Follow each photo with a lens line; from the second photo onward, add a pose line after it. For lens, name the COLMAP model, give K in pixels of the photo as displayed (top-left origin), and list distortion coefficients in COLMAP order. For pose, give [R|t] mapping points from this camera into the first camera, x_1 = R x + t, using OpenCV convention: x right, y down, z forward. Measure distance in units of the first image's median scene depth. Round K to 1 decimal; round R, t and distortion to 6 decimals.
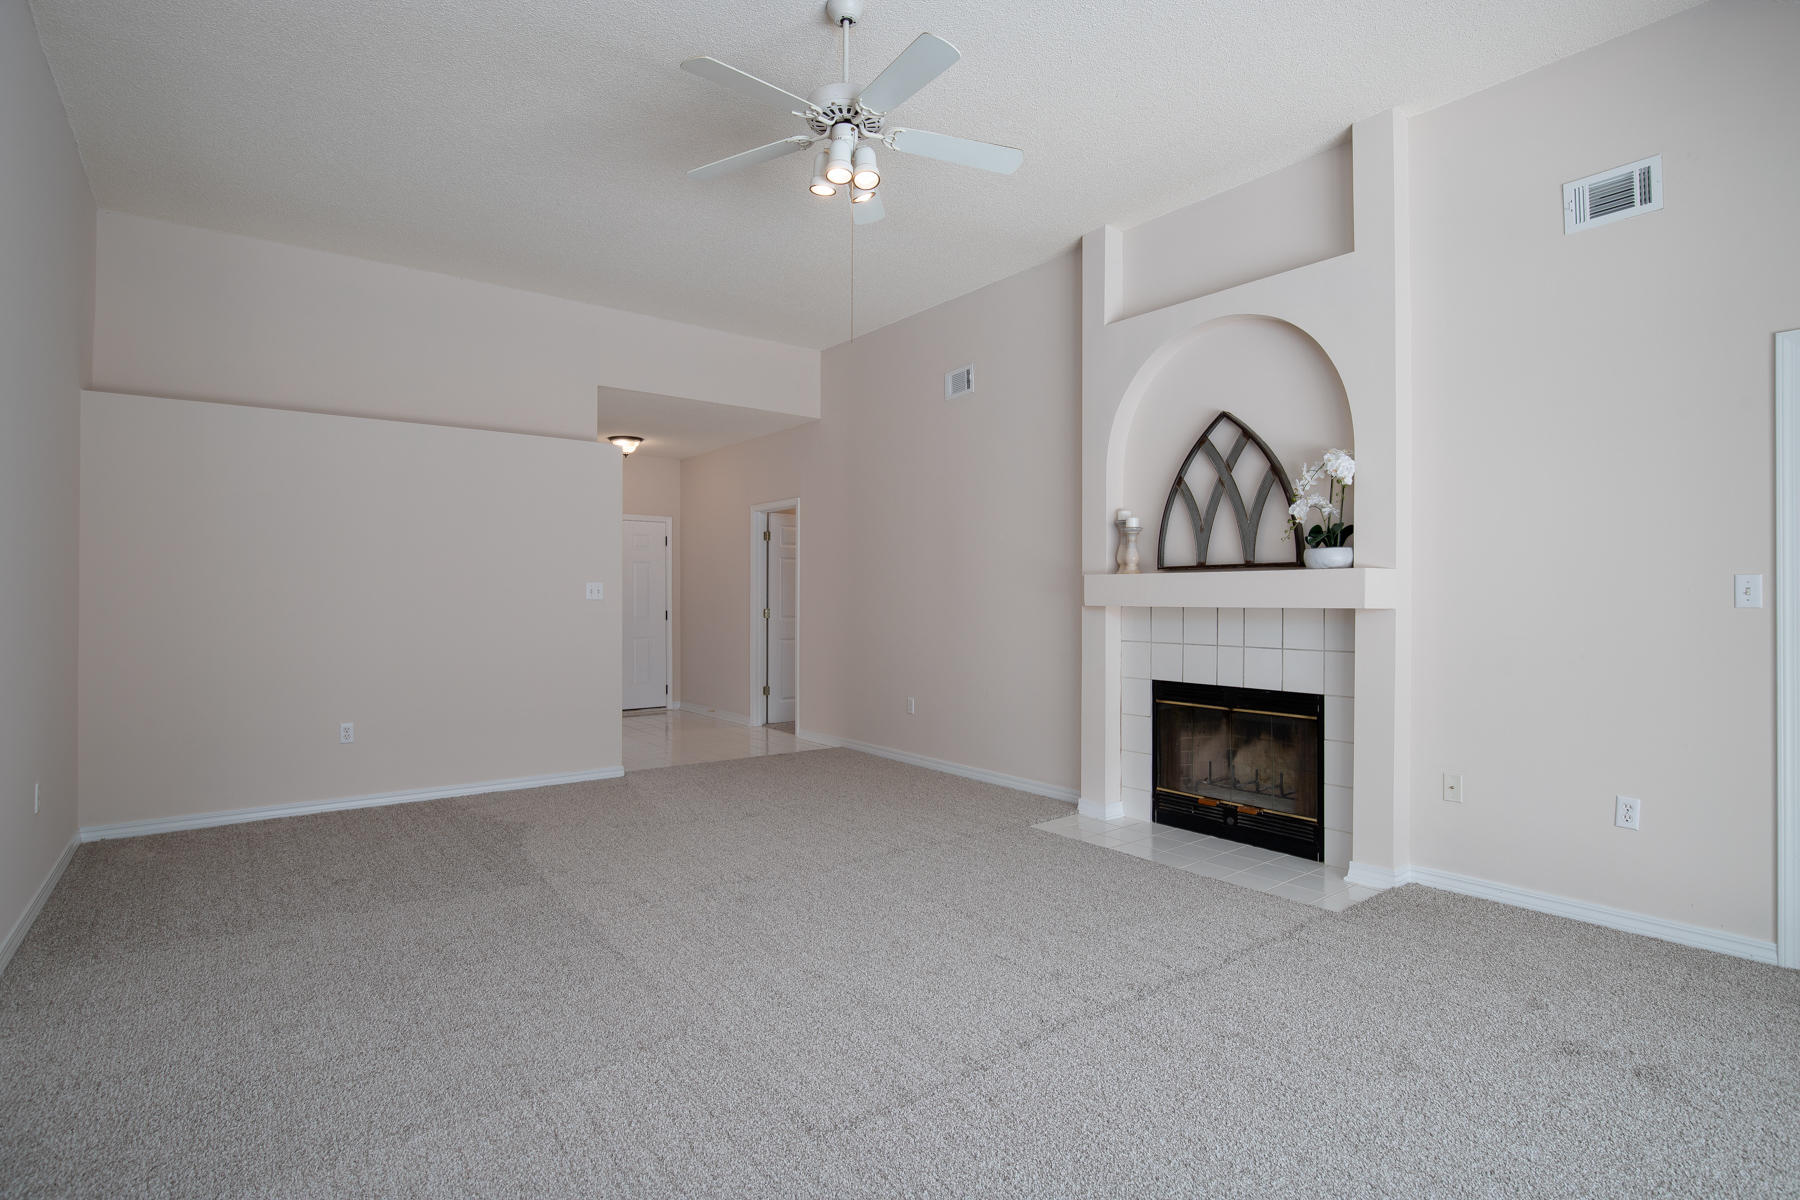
lens RADIAL K [[877.6, 0, 888.1], [0, 877.6, 589.8], [0, 0, 1]] dist [-0.028031, 0.001119]
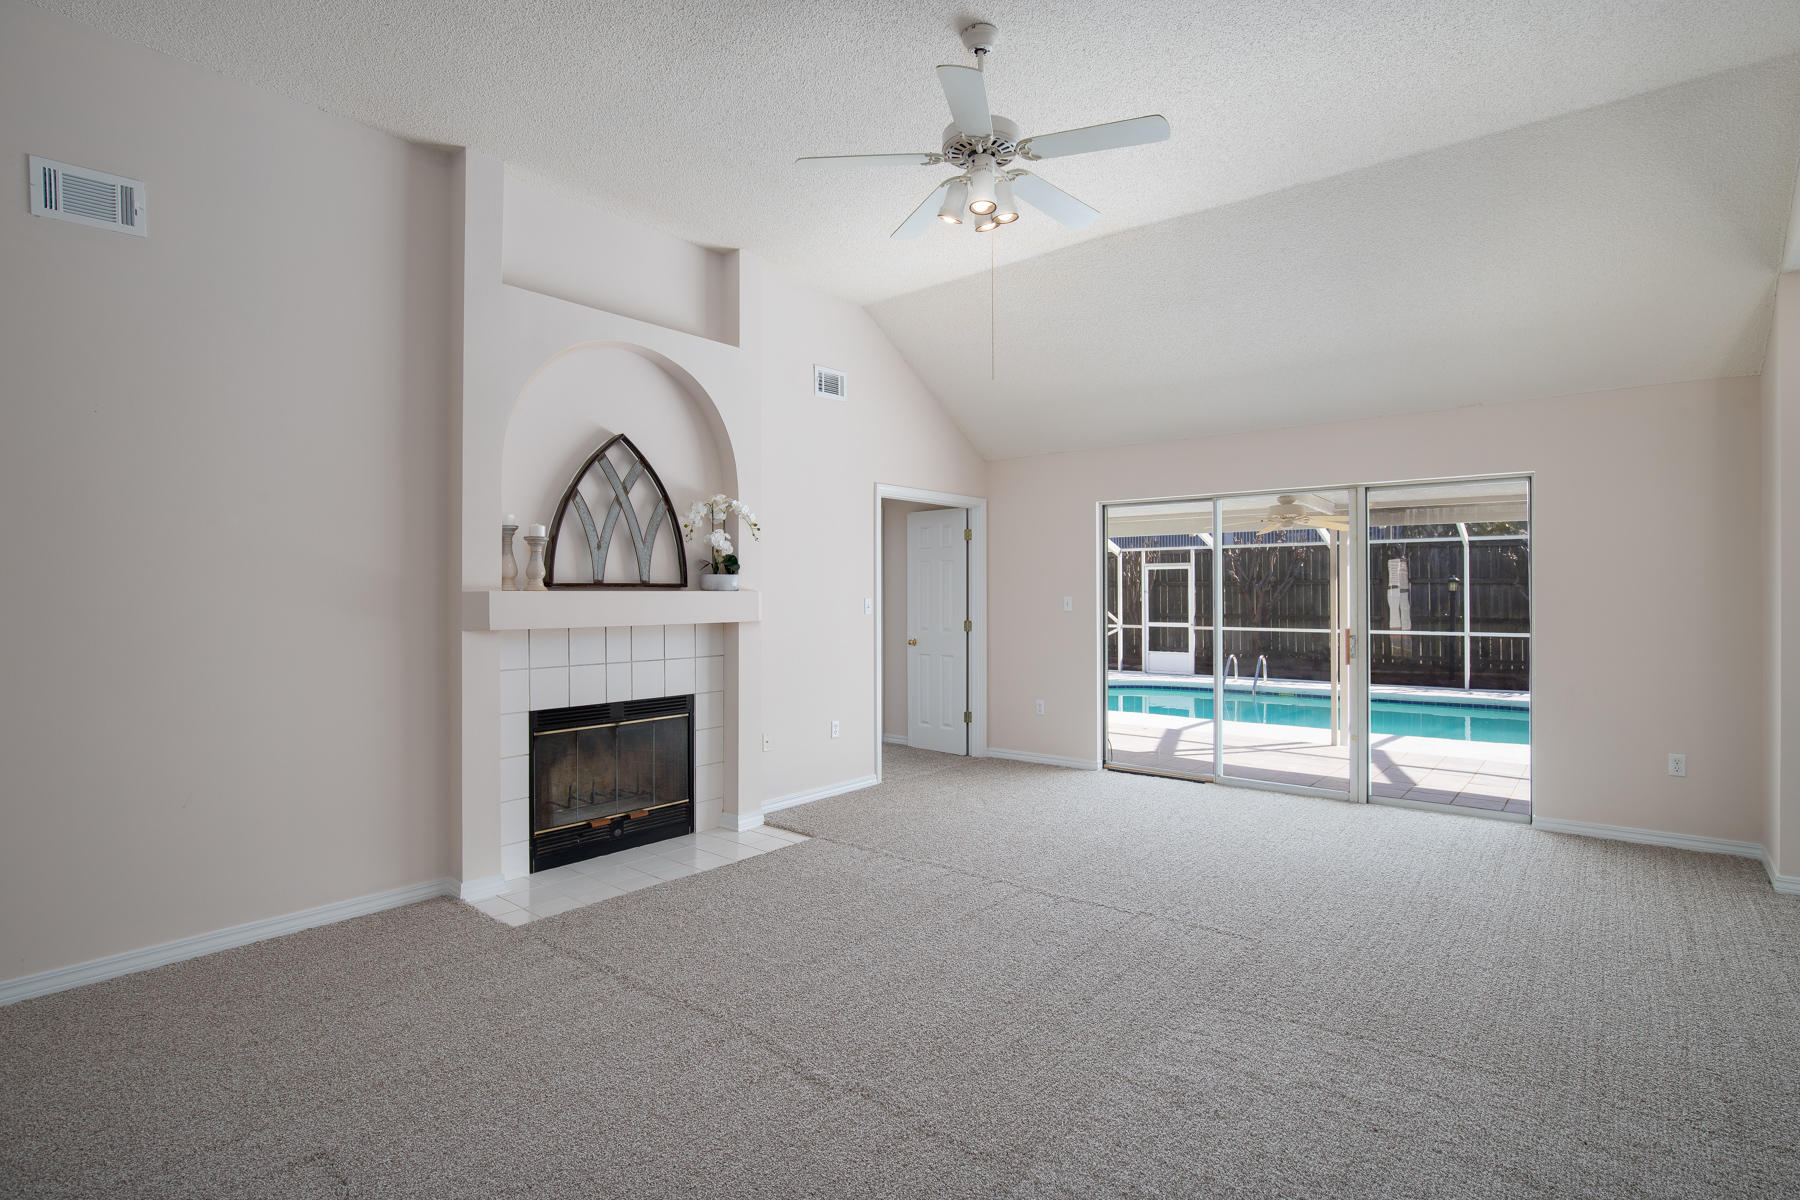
lens RADIAL K [[896.0, 0, 900.5], [0, 896.0, 589.6], [0, 0, 1]] dist [0.003473, 0.001748]
pose [[-0.219419, 0.007018, 0.975605, -0.718317], [-0.003271, 0.999963, -0.007928, -0.014557], [-0.975625, -0.004931, -0.219388, 0.912022]]
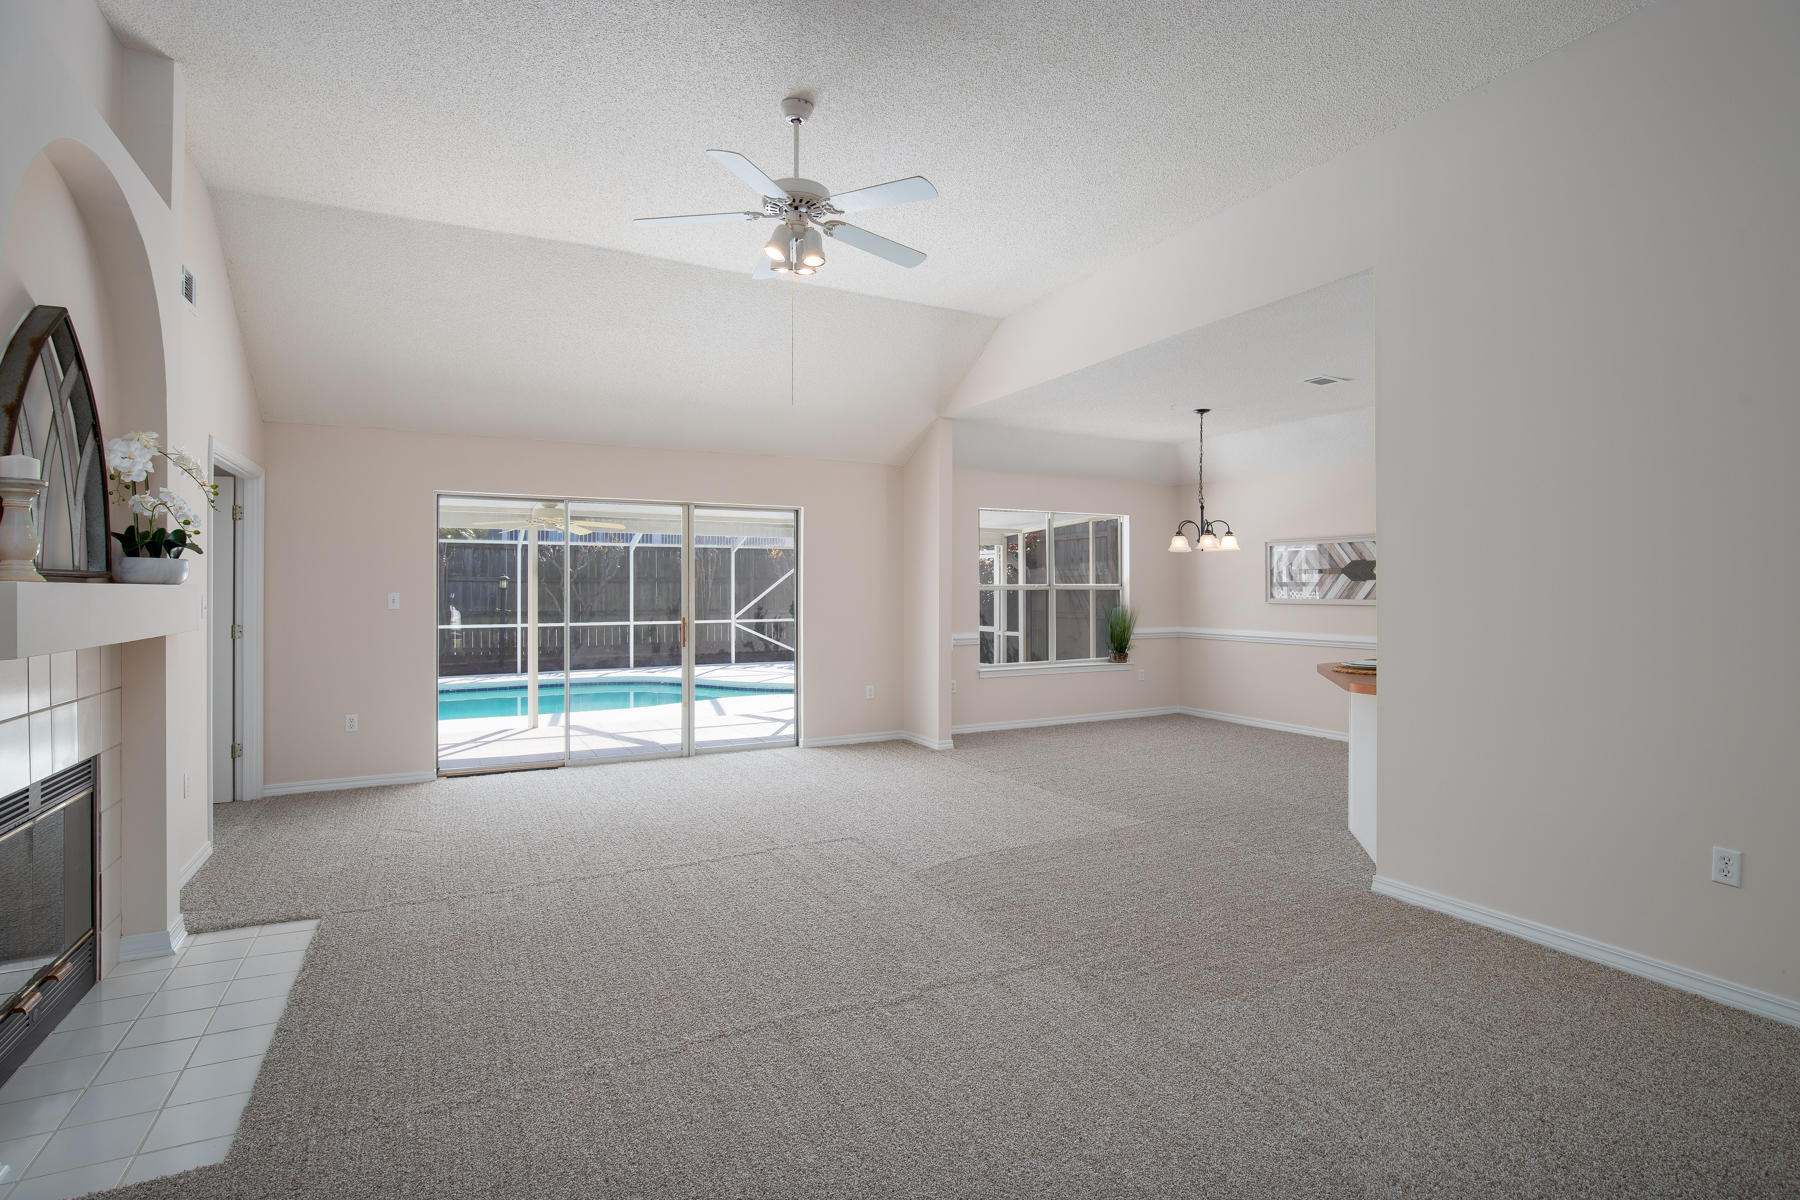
lens RADIAL K [[896.0, 0, 896.8], [0, 896.0, 587.3], [0, 0, 1]] dist [0.003473, 0.001748]
pose [[-0.982091, 0.003613, 0.188372, -0.284163], [0.002125, 0.999965, -0.008098, -0.011627], [-0.188394, -0.007553, -0.982064, 1.489413]]
